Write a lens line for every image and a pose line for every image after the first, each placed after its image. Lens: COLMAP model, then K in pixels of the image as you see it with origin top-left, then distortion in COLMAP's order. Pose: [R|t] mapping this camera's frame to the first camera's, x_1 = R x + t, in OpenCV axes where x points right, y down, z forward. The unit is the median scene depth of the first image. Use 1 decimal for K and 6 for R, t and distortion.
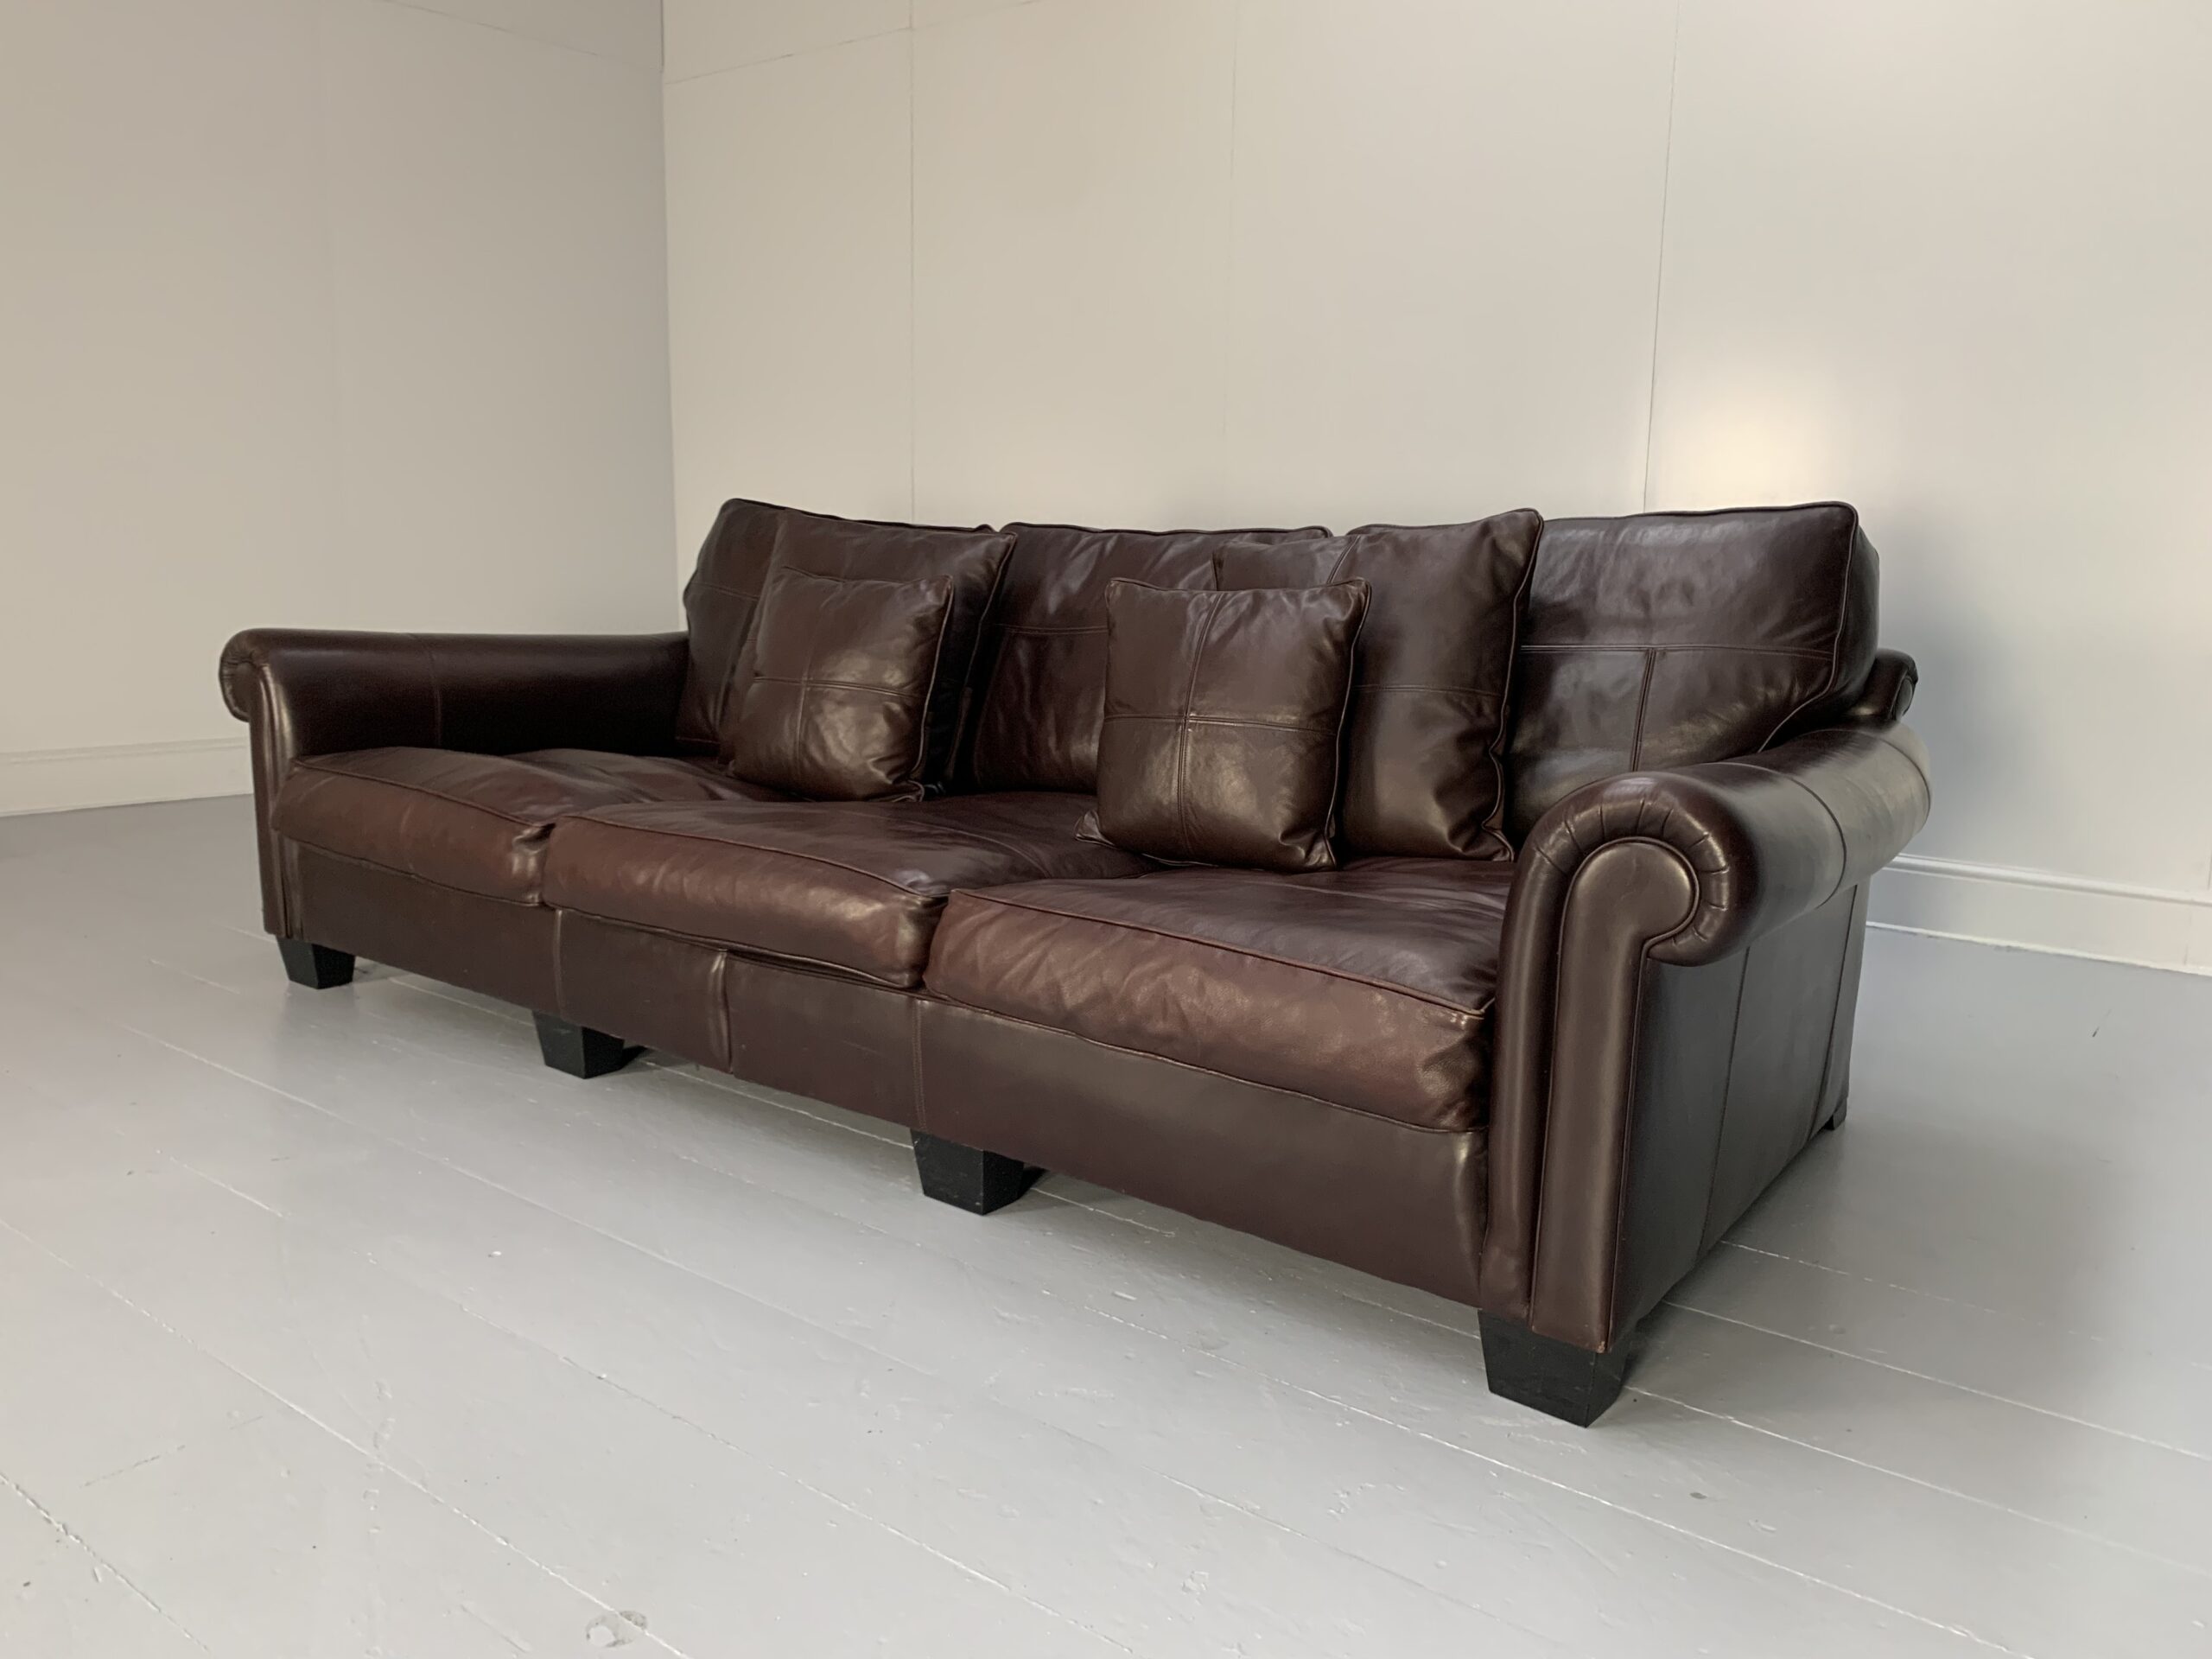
lens RADIAL K [[1681.2, 0, 1103.0], [0, 1681.2, 822.9], [0, 0, 1]] dist [0.058199, -0.055262]
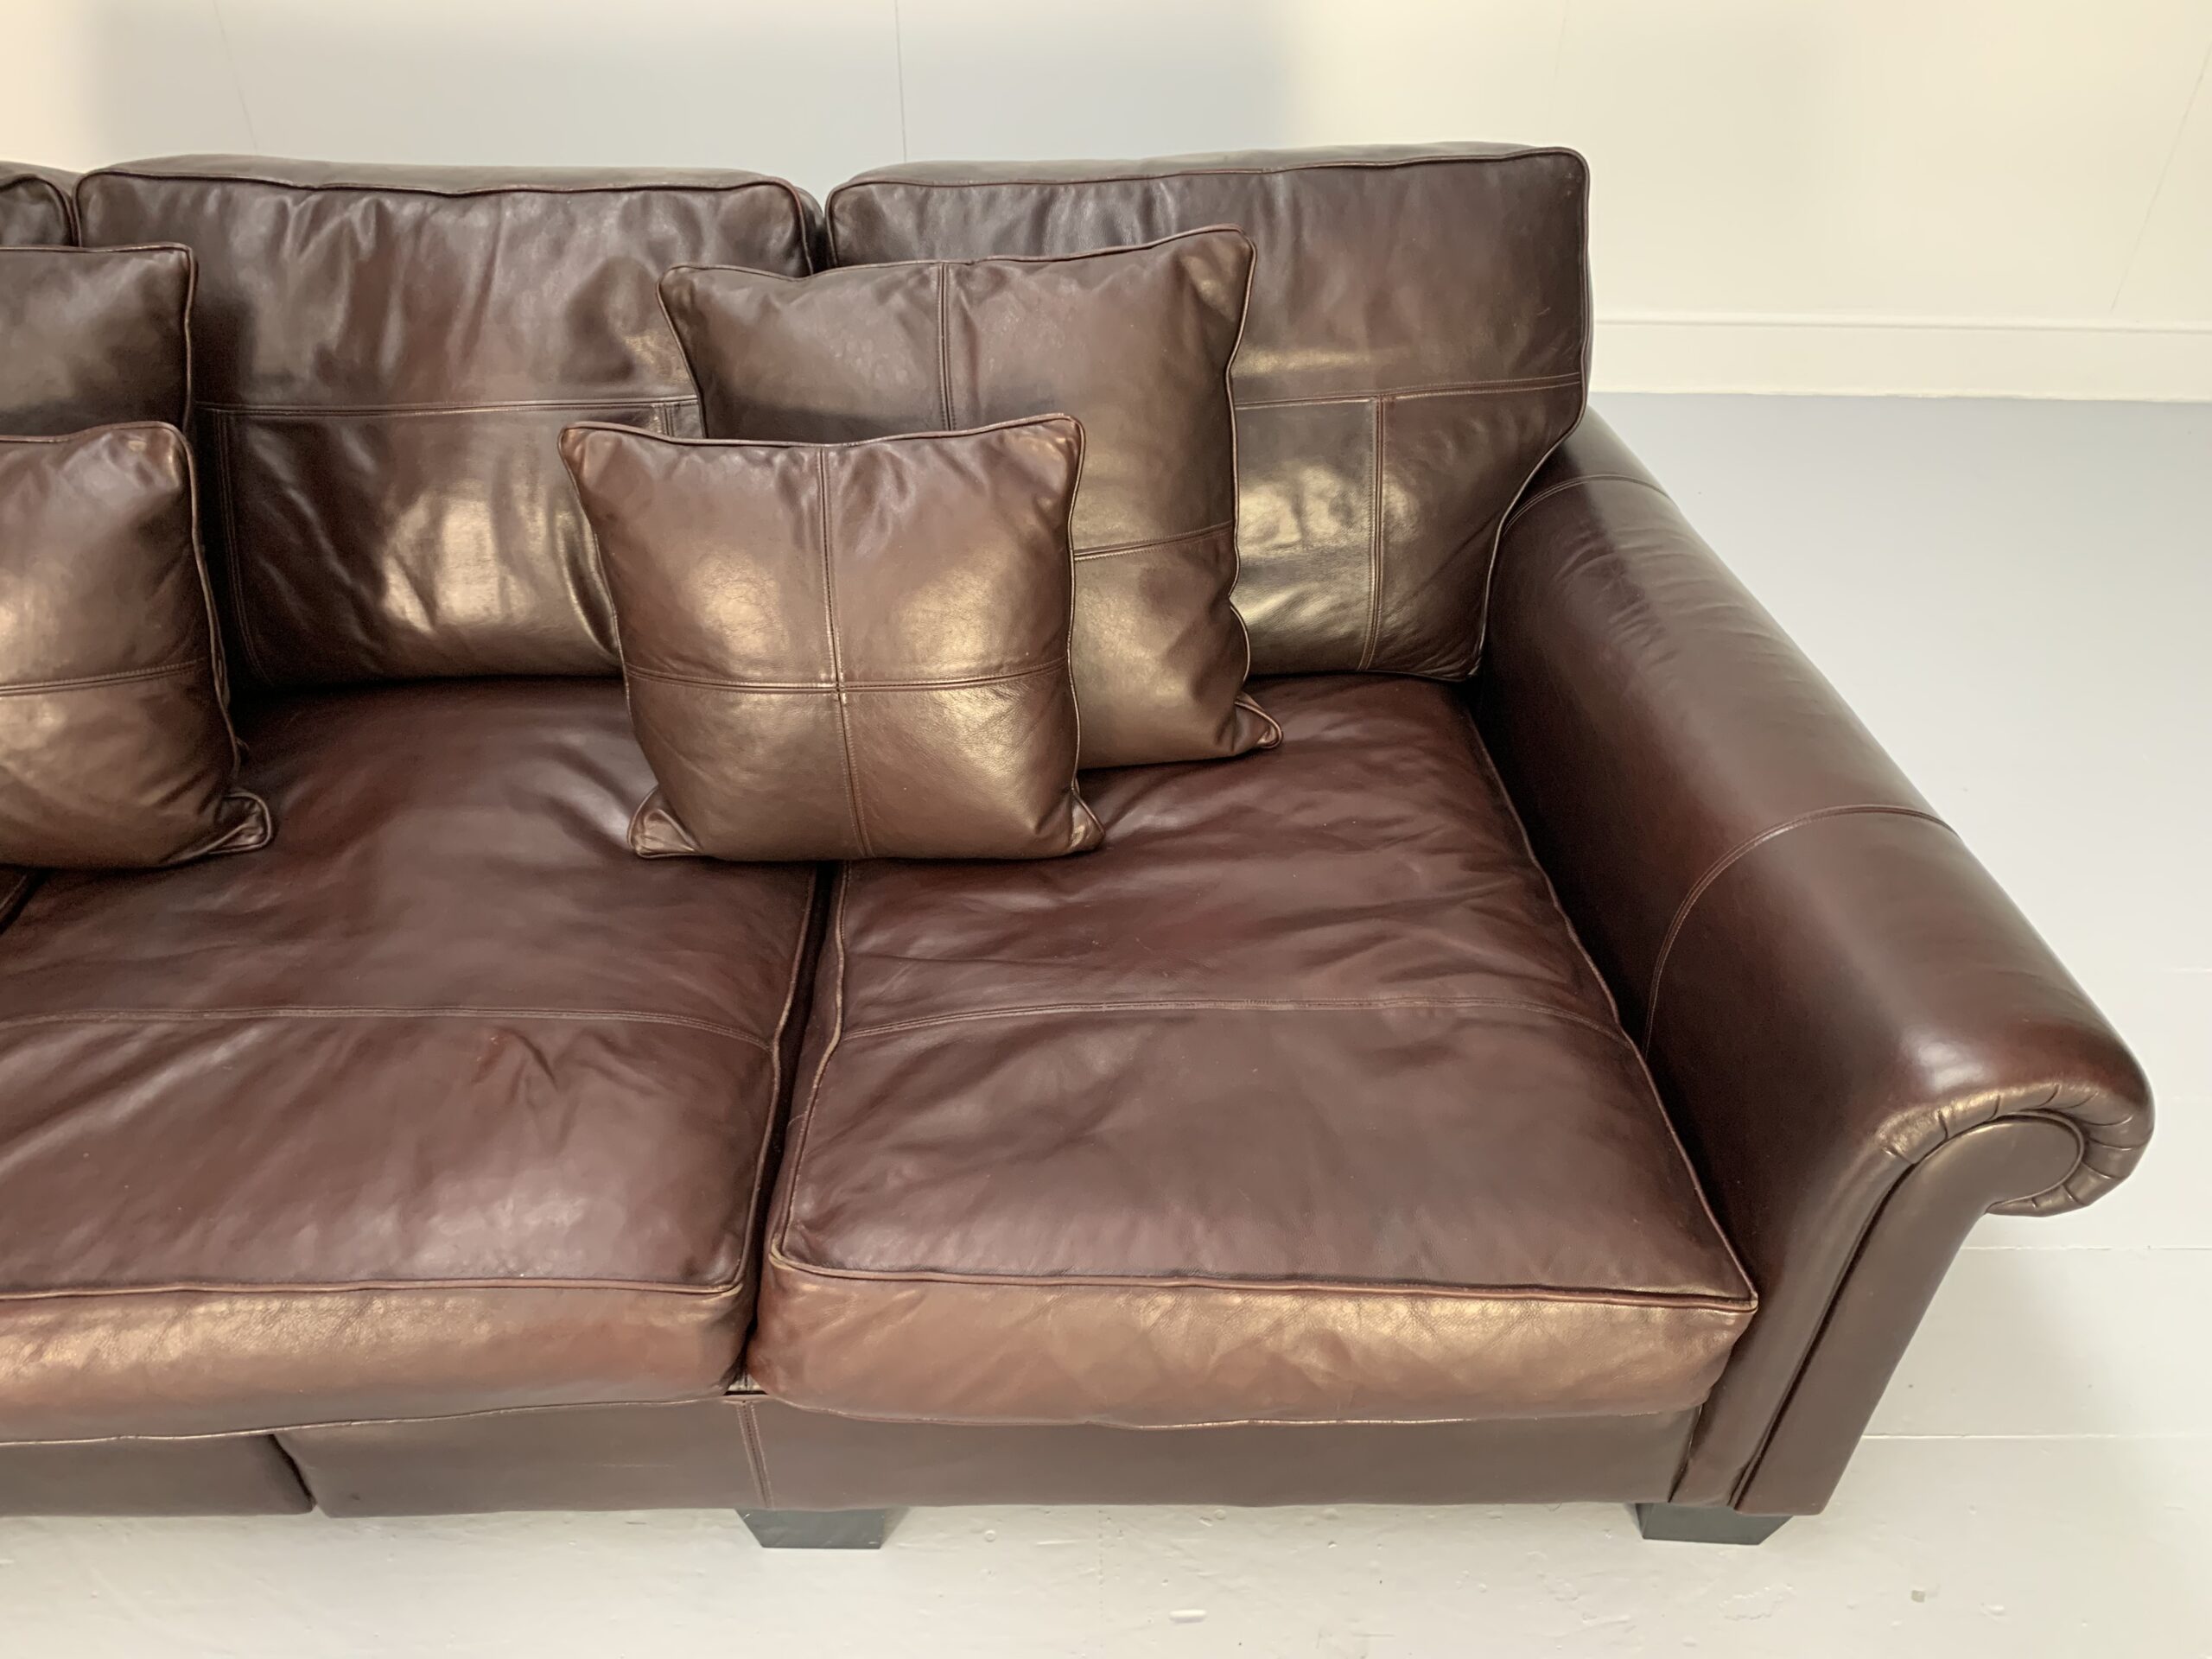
lens RADIAL K [[1681.2, 0, 1105.1], [0, 1681.2, 825.7], [0, 0, 1]] dist [0.058199, -0.055262]
pose [[0.779308, -0.387852, 0.492189, -0.204587], [0.099465, 0.852044, 0.513934, -0.335677], [-0.618697, -0.351557, 0.702582, 0.490286]]
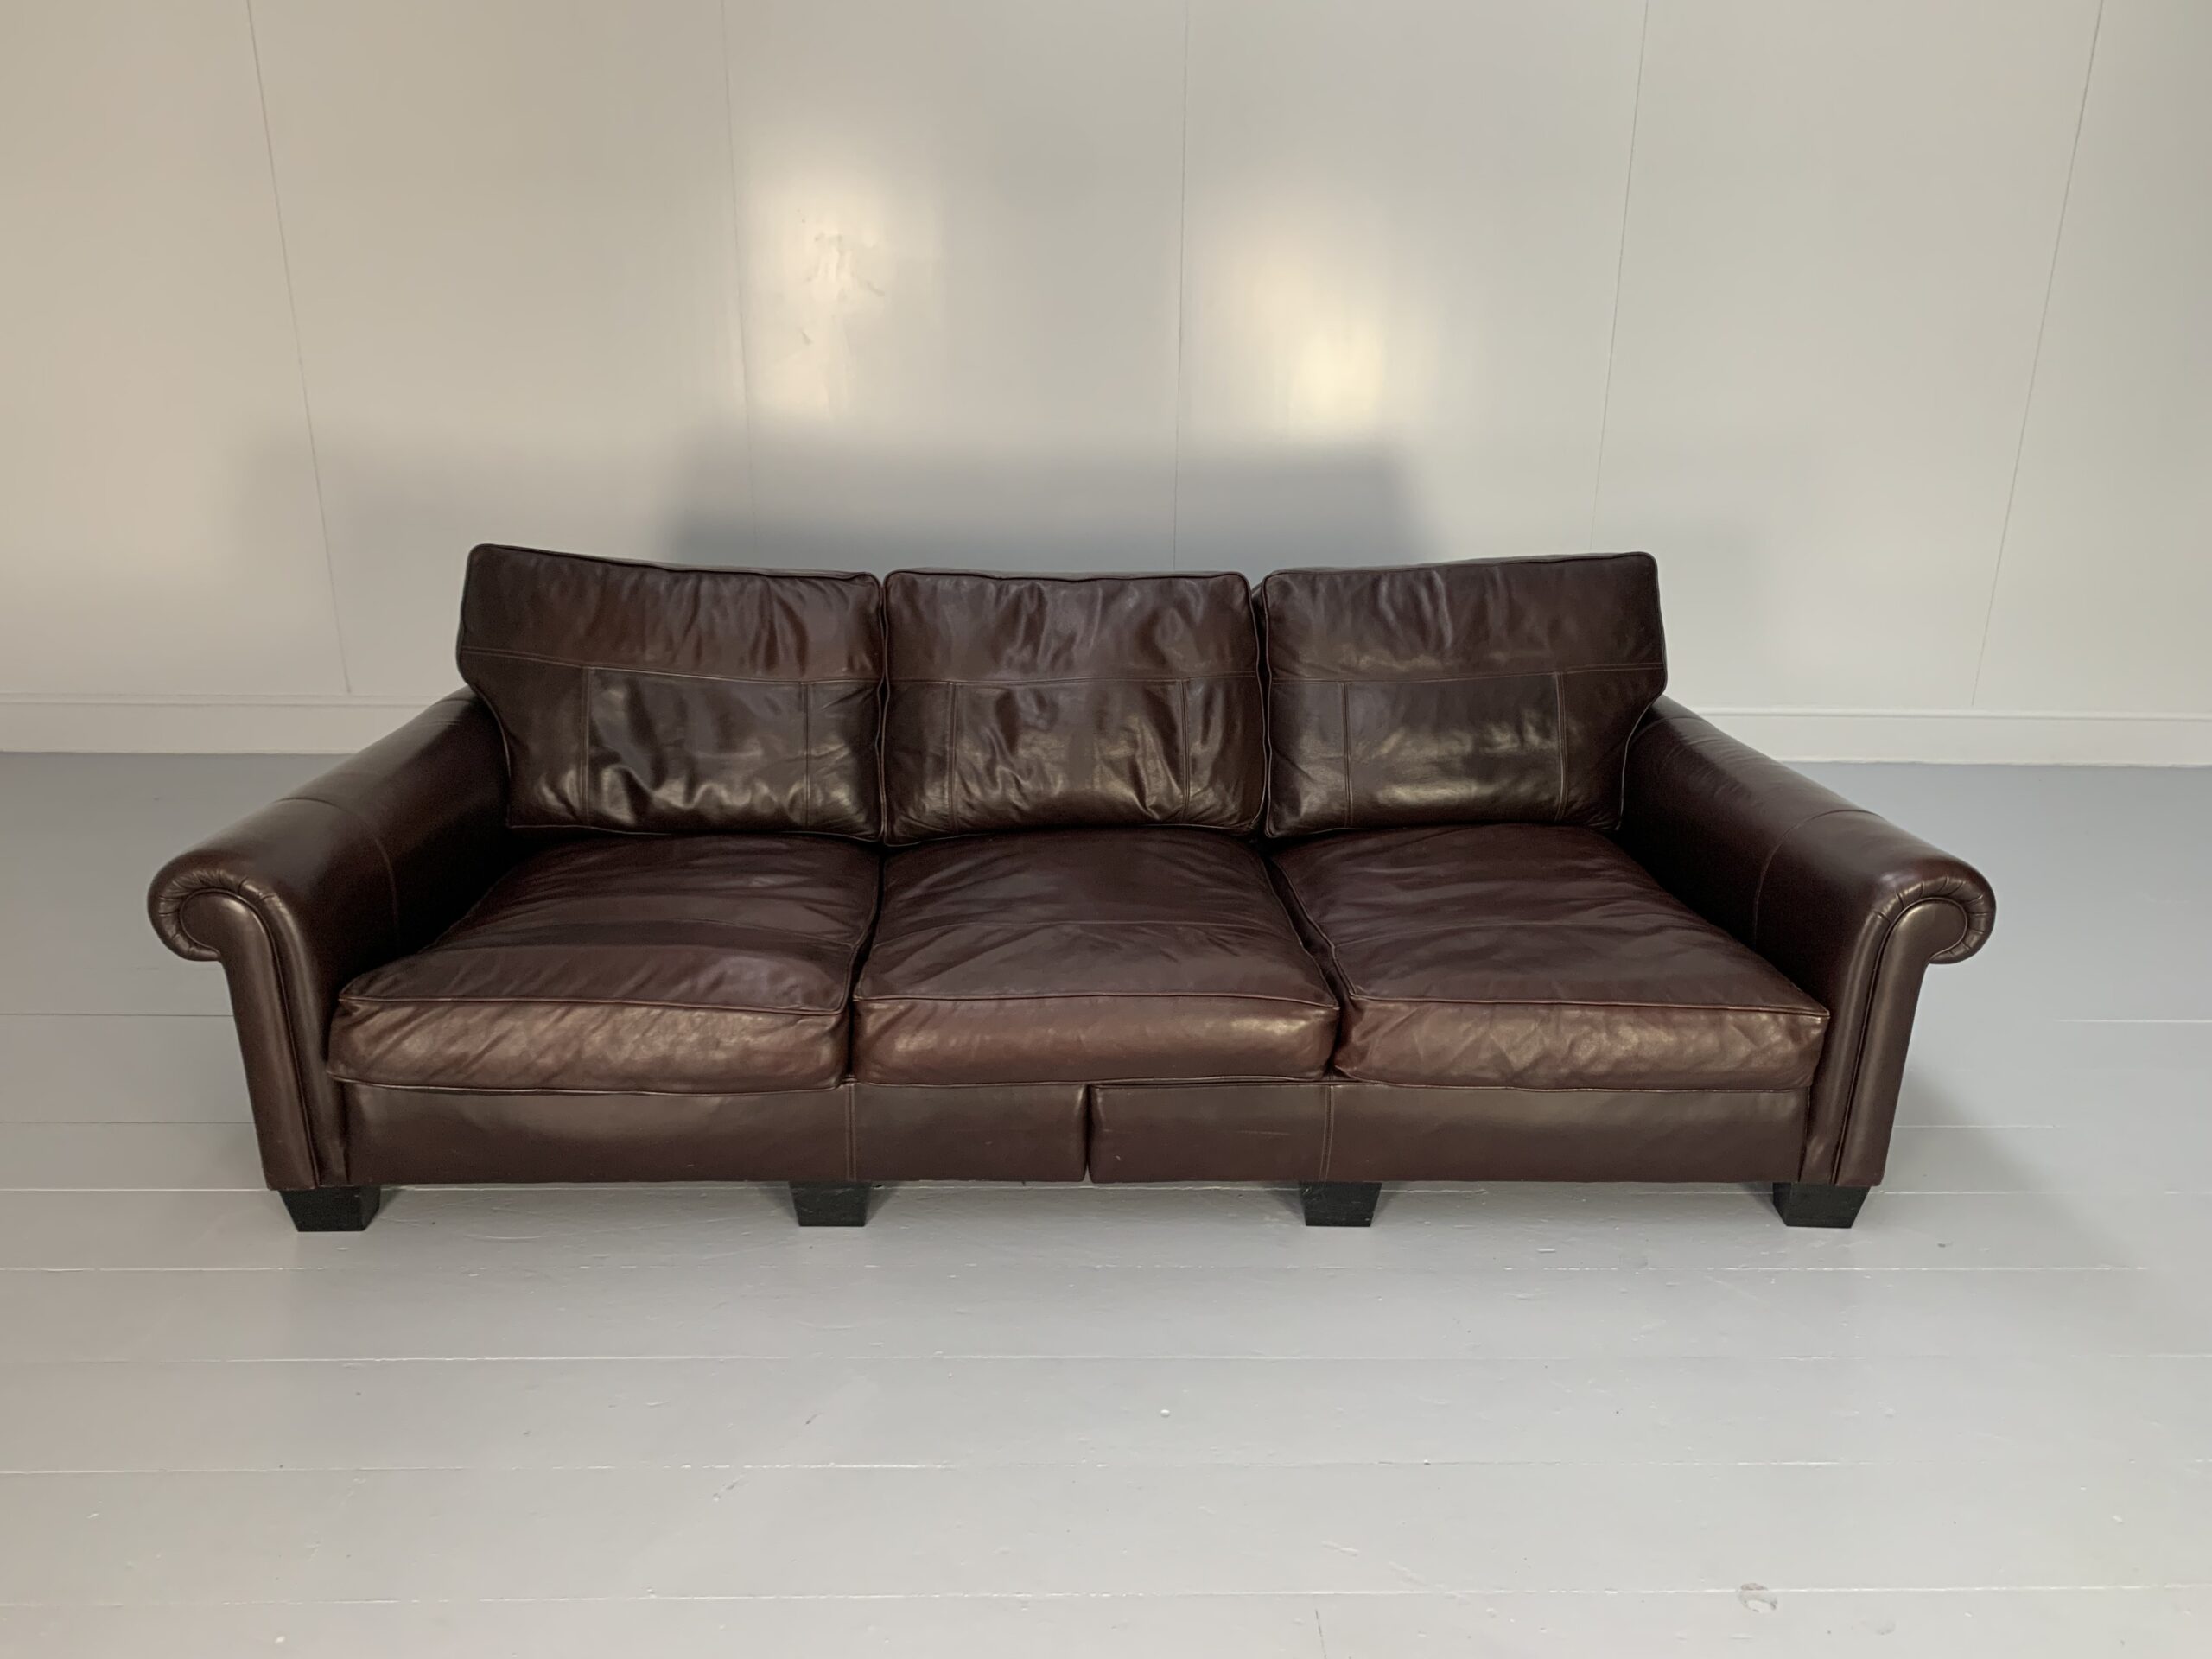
lens RADIAL K [[1681.2, 0, 1082.7], [0, 1681.2, 824.0], [0, 0, 1]] dist [0.058199, -0.055262]
pose [[0.776011, -0.221774, 0.590443, -0.832485], [0.107394, 0.968933, 0.222791, -0.334427], [-0.621509, -0.109479, 0.775720, 0.149279]]
